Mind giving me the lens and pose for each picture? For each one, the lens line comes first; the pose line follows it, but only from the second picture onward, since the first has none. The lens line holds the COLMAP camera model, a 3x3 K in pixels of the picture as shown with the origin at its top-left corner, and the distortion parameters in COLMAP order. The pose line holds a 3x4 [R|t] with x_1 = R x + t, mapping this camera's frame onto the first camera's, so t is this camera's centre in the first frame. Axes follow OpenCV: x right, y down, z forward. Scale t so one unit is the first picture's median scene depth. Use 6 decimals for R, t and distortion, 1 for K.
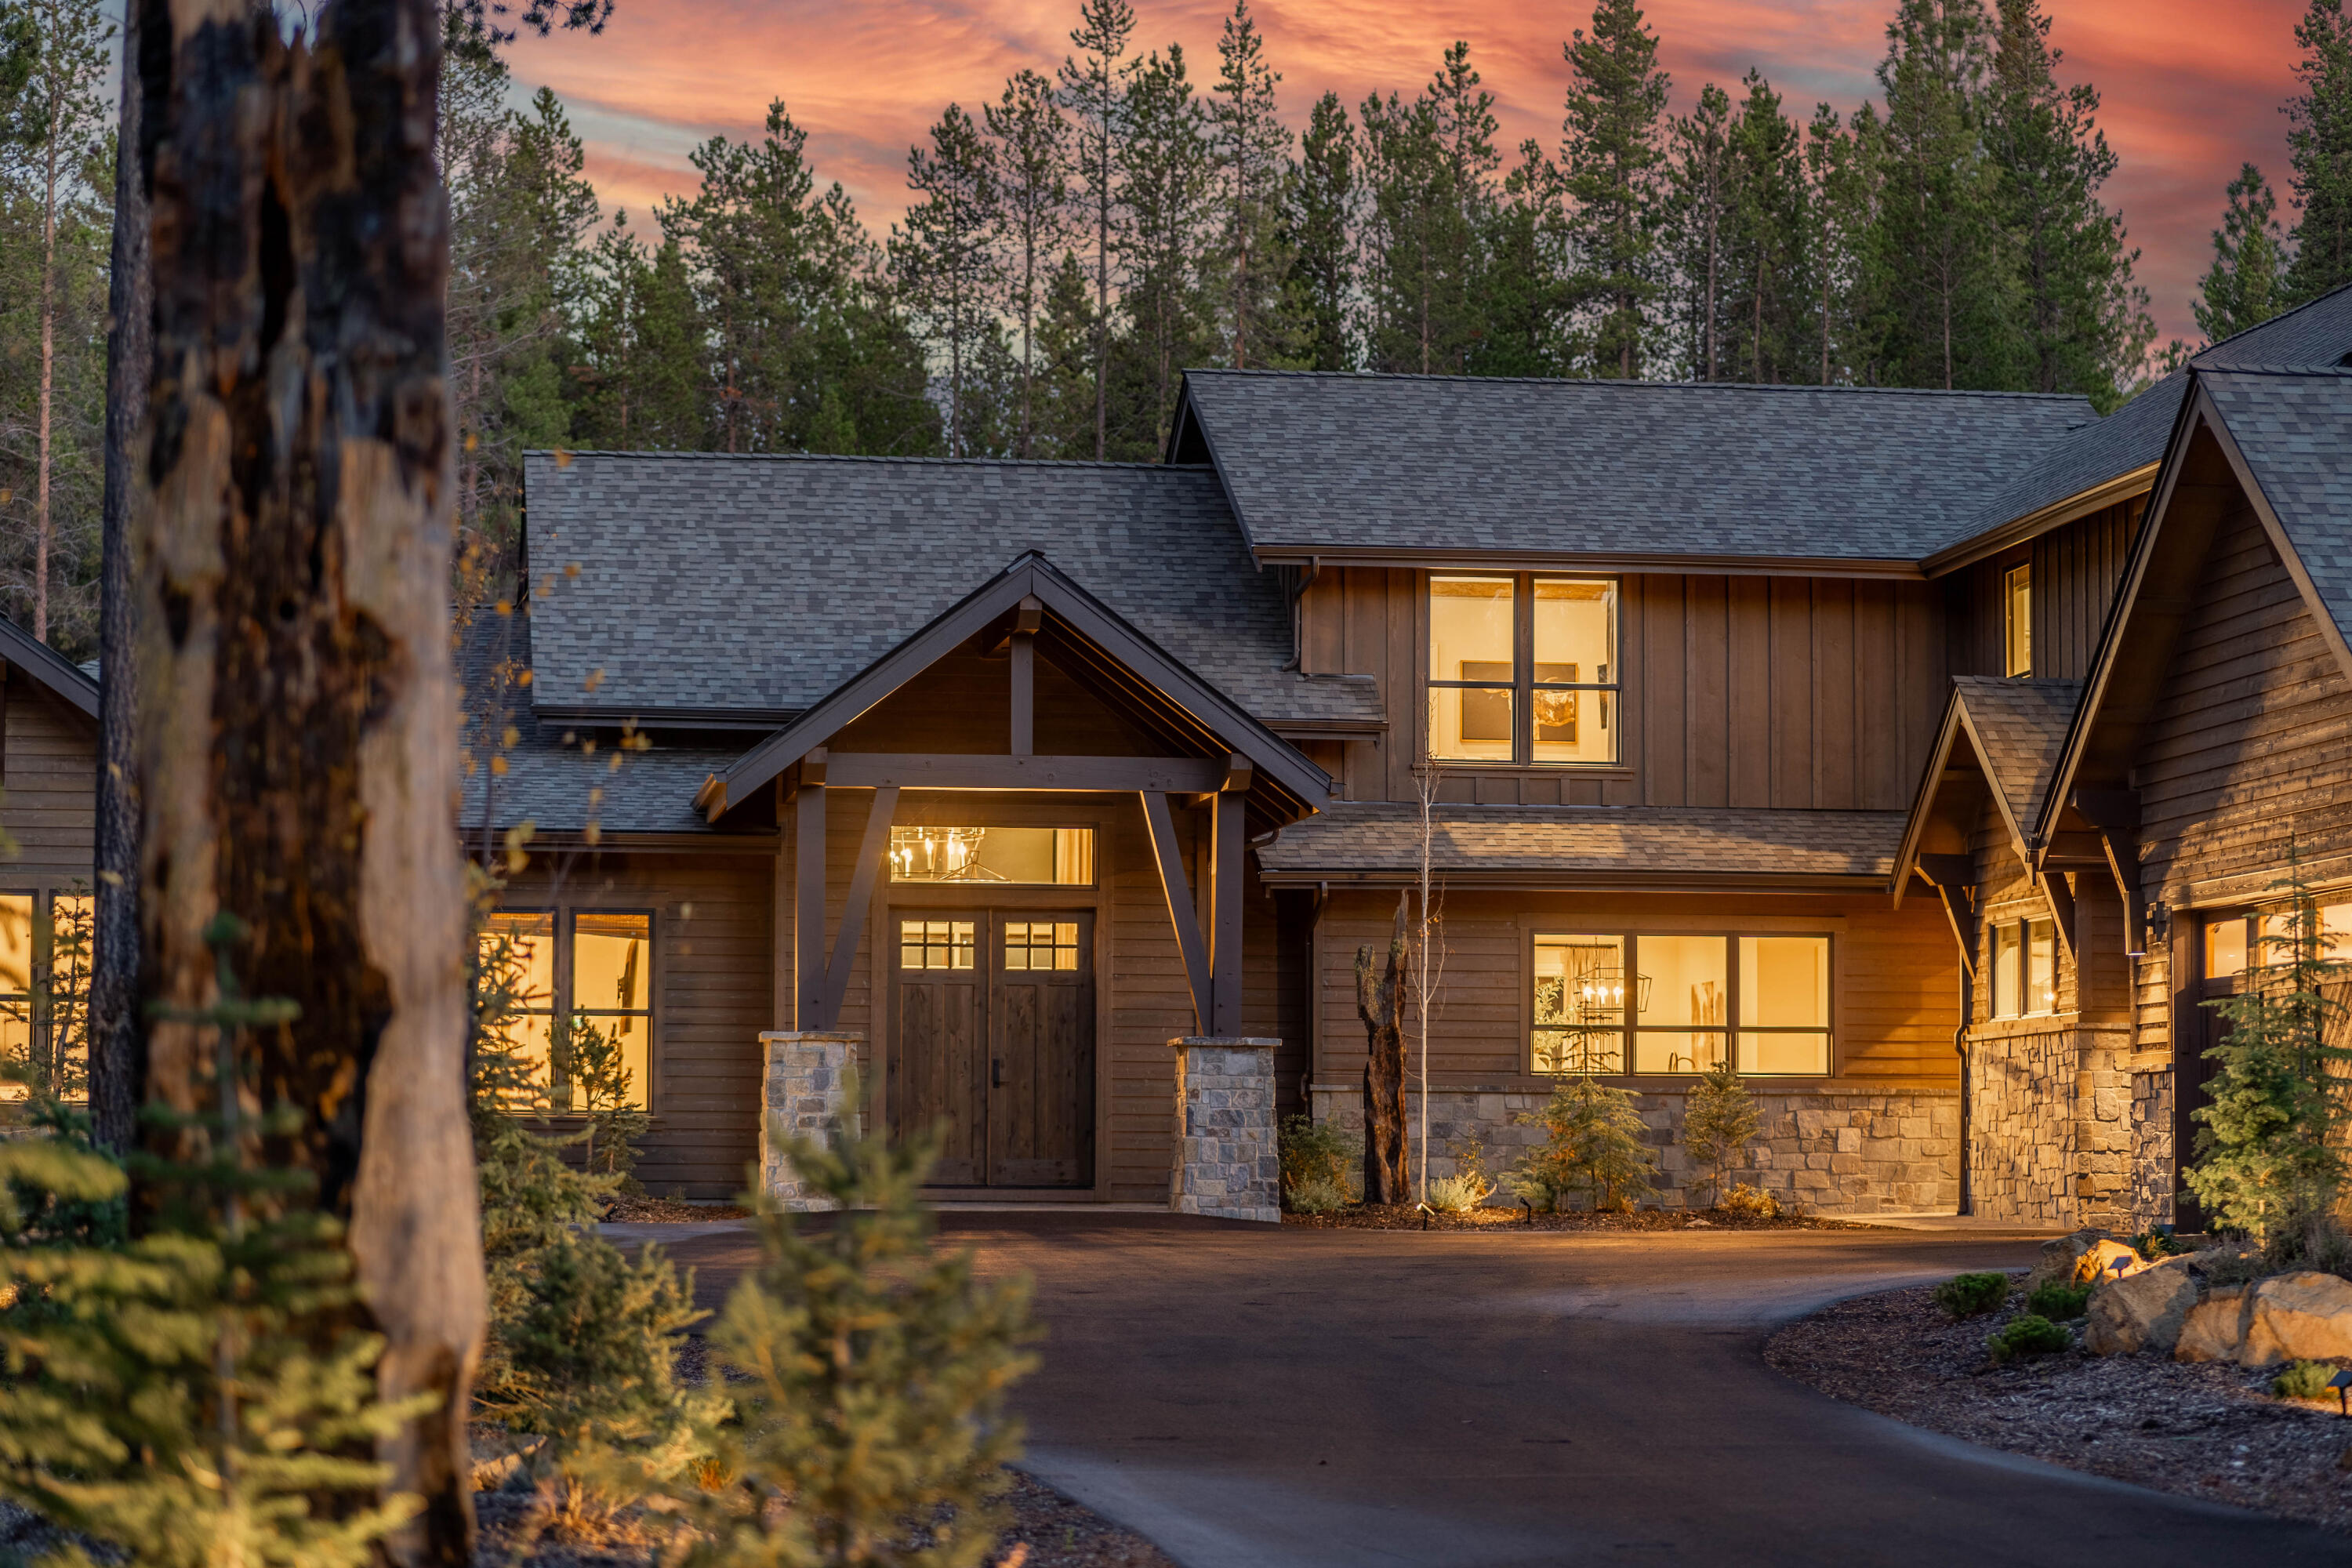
lens RADIAL K [[5807.4, 0, 1177.0], [0, 5807.4, 780.0], [0, 0, 1]] dist [-0.215598, 0.000000]
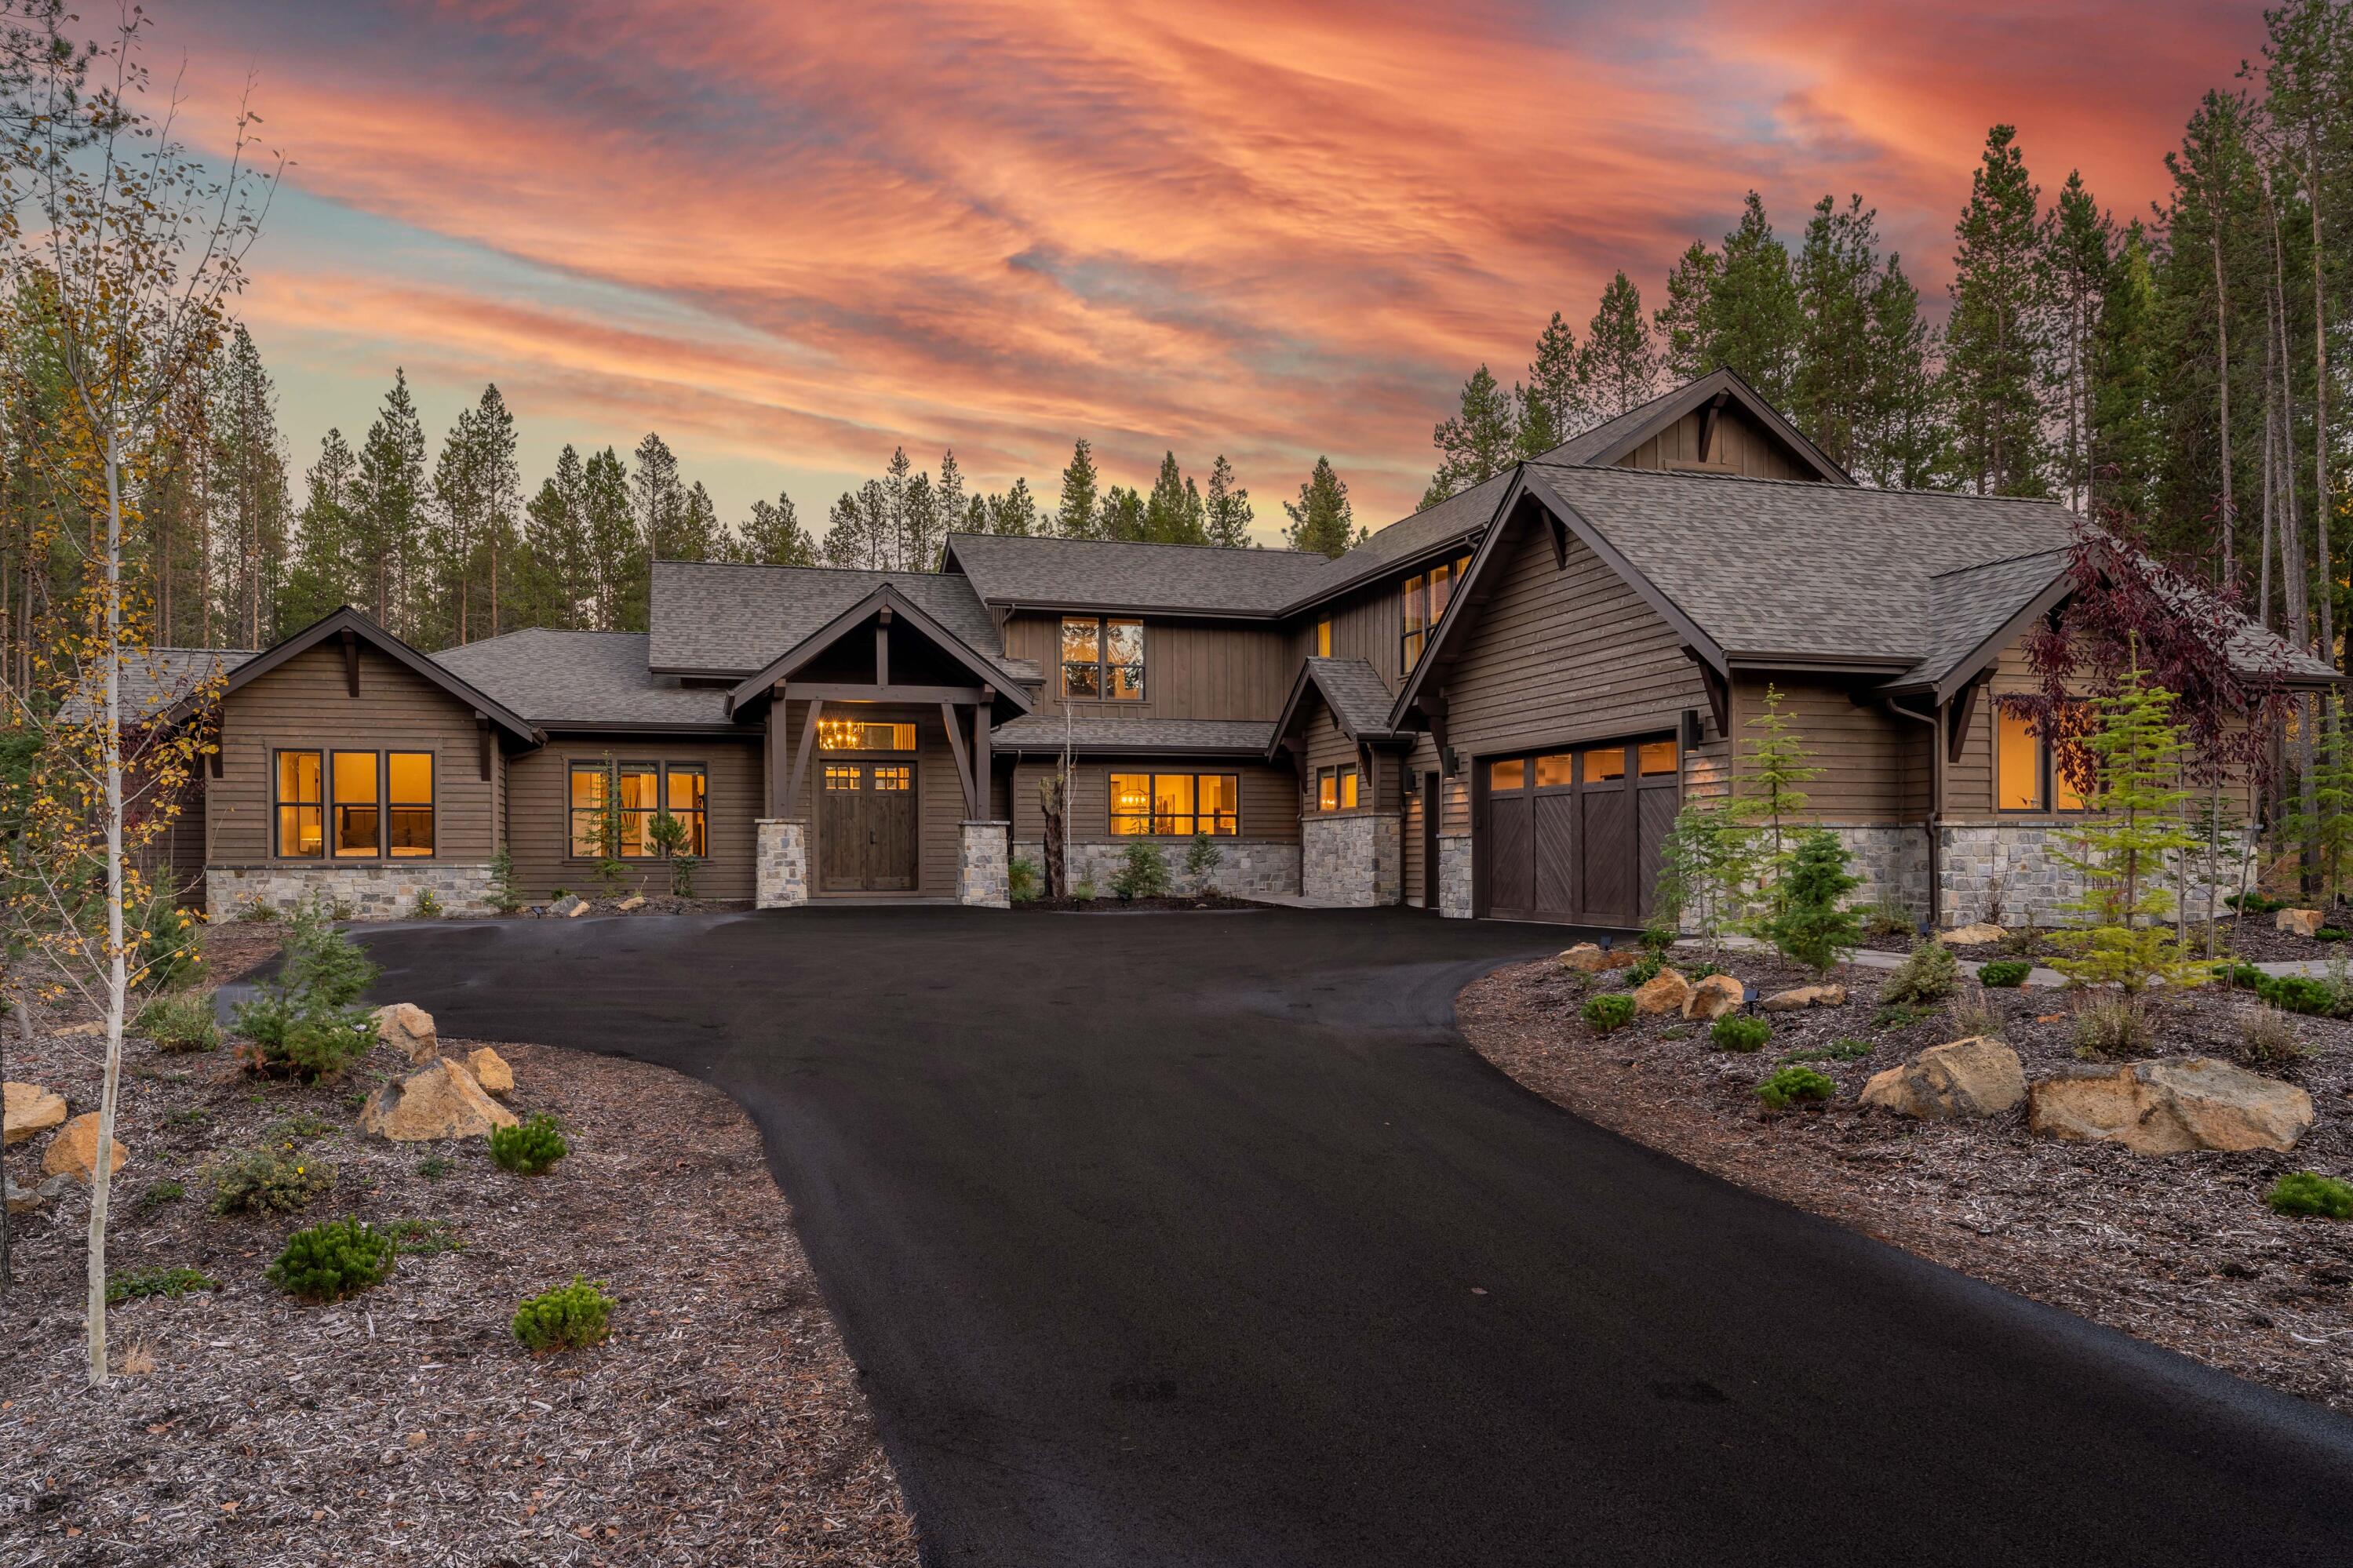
lens RADIAL K [[1679.7, 0, 1165.3], [0, 1679.7, 887.3], [0, 0, 1]] dist [-0.008089, -0.001187]
pose [[0.989296, -0.011197, 0.145491, -0.013754], [-0.001410, 0.996271, 0.086264, 0.014436], [-0.145915, -0.085546, 0.985592, 0.355729]]
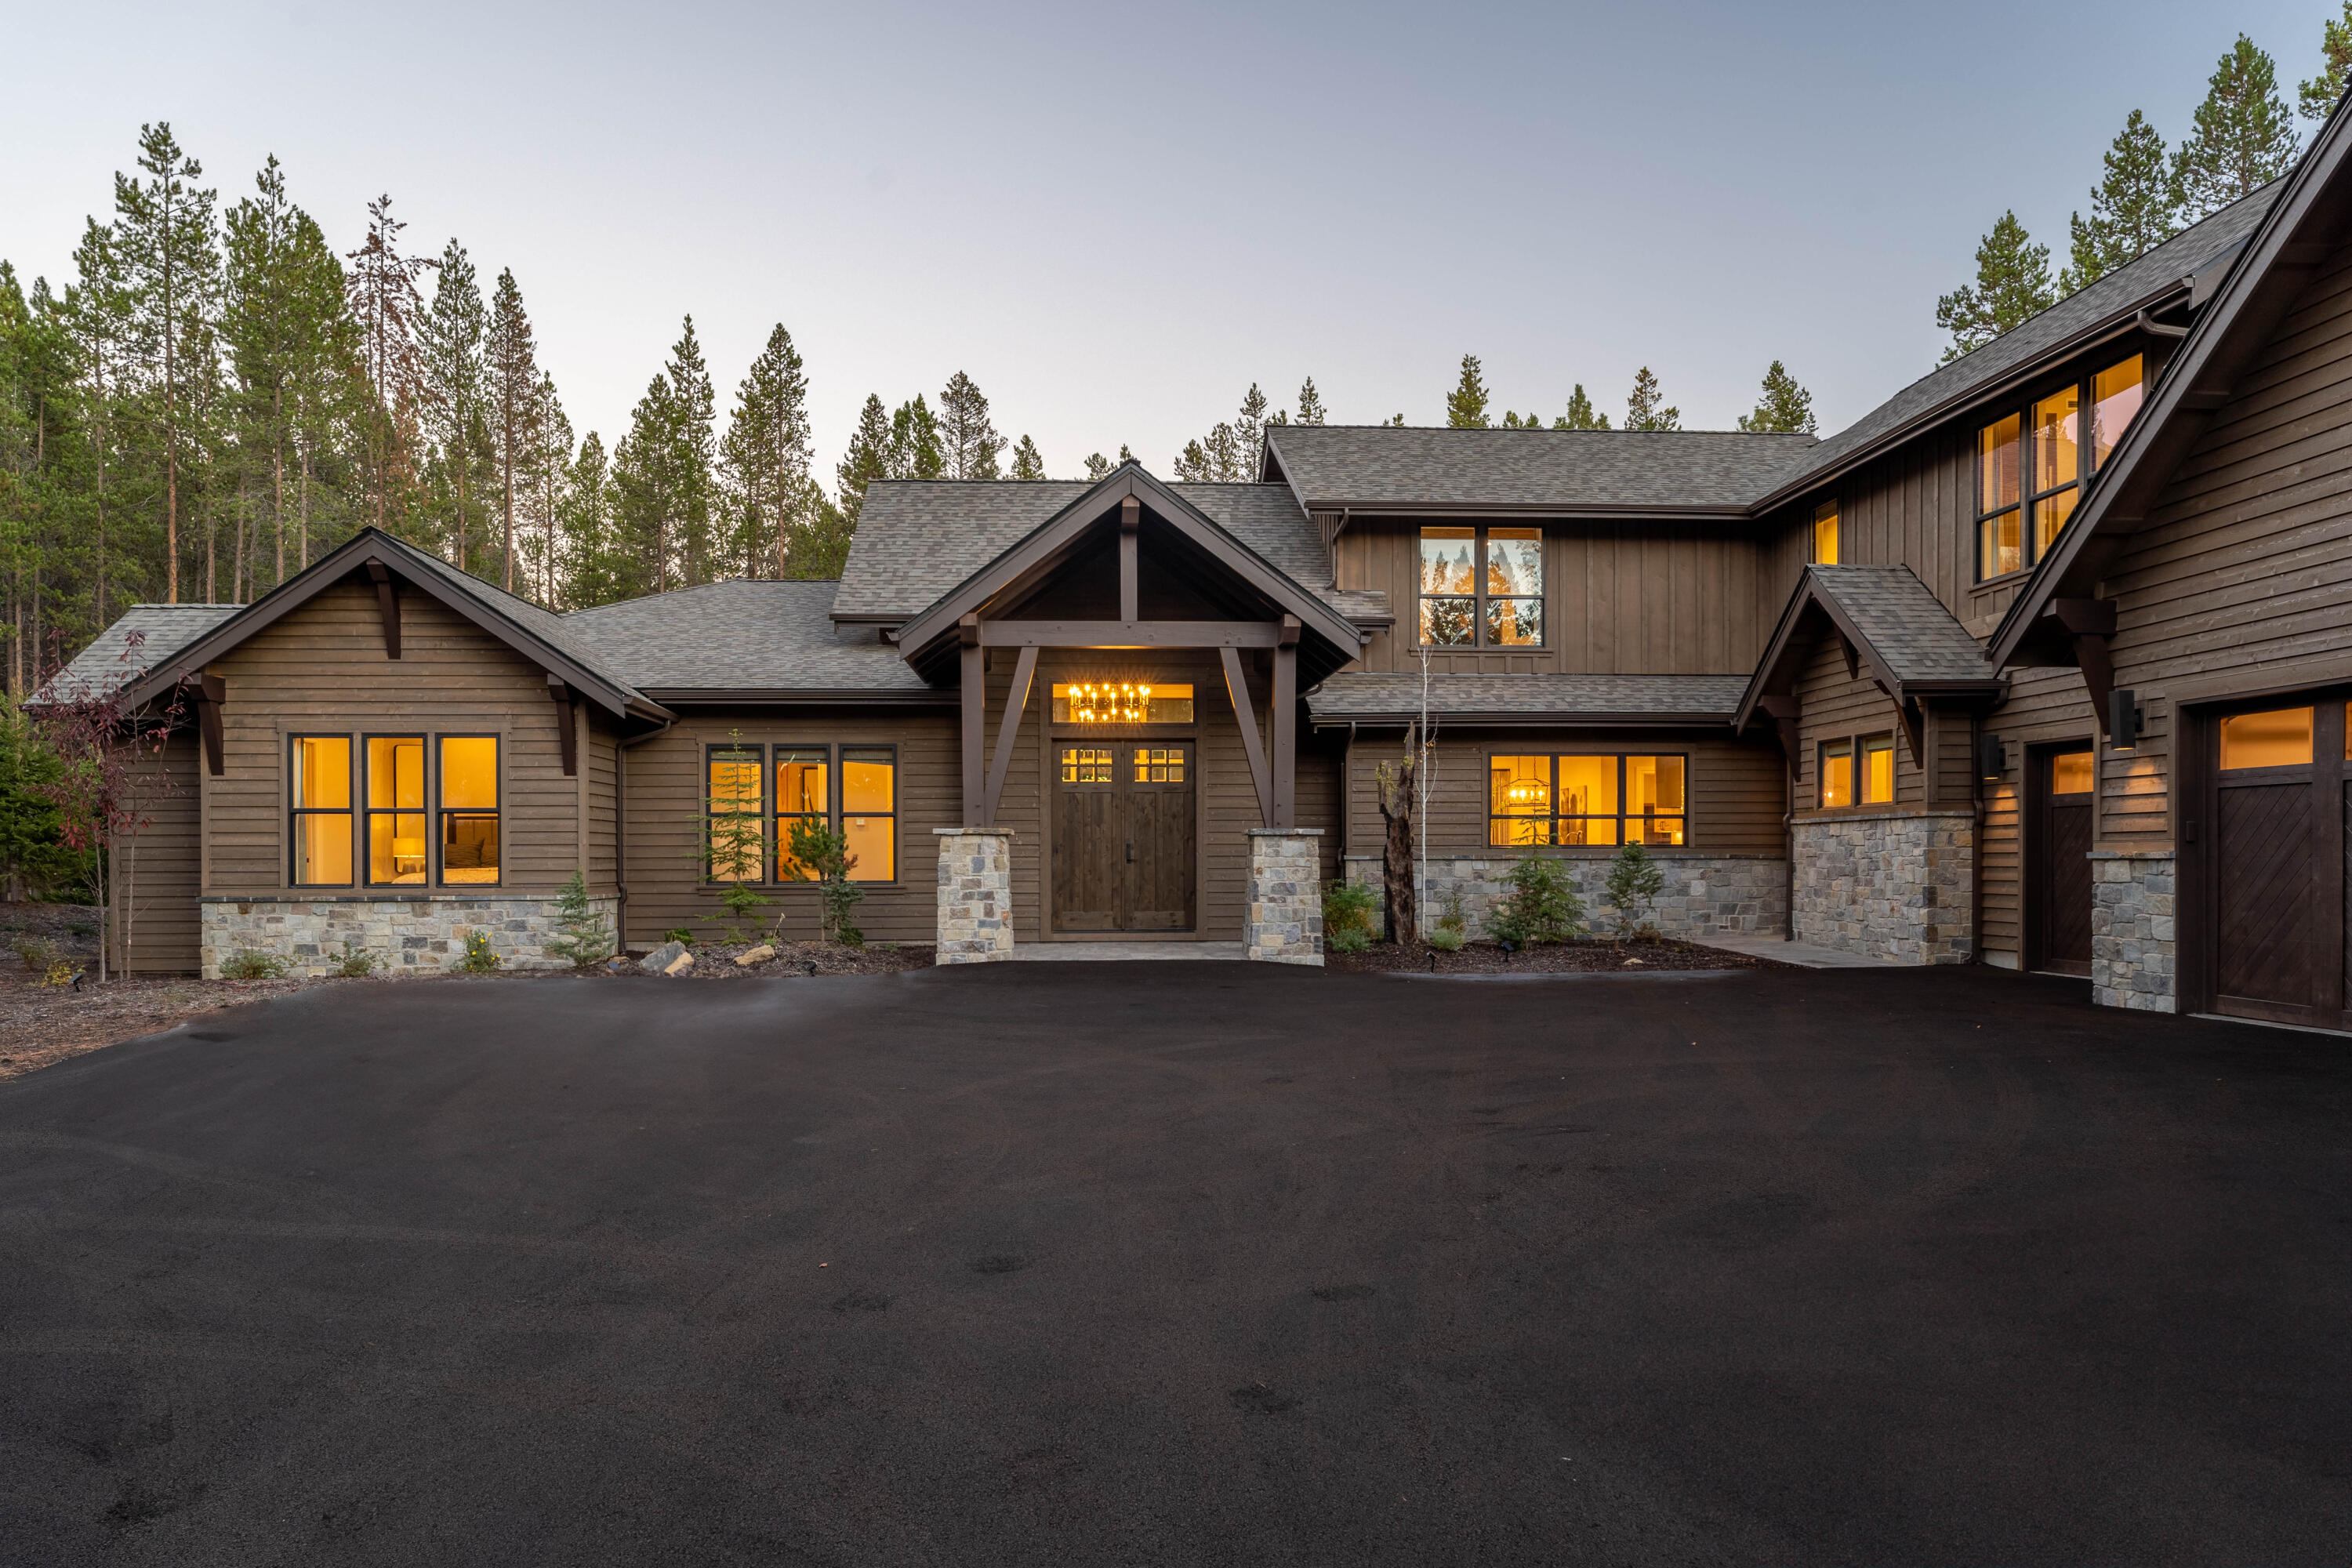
lens RADIAL K [[1812.4, 0, 1118.9], [0, 1812.4, 909.9], [0, 0, 1]] dist [-0.015309, 0.013678]
pose [[0.995148, -0.006688, -0.098165, 0.010713], [0.016100, 0.995309, 0.095400, 0.020429], [0.097067, -0.096517, 0.990587, 0.527775]]
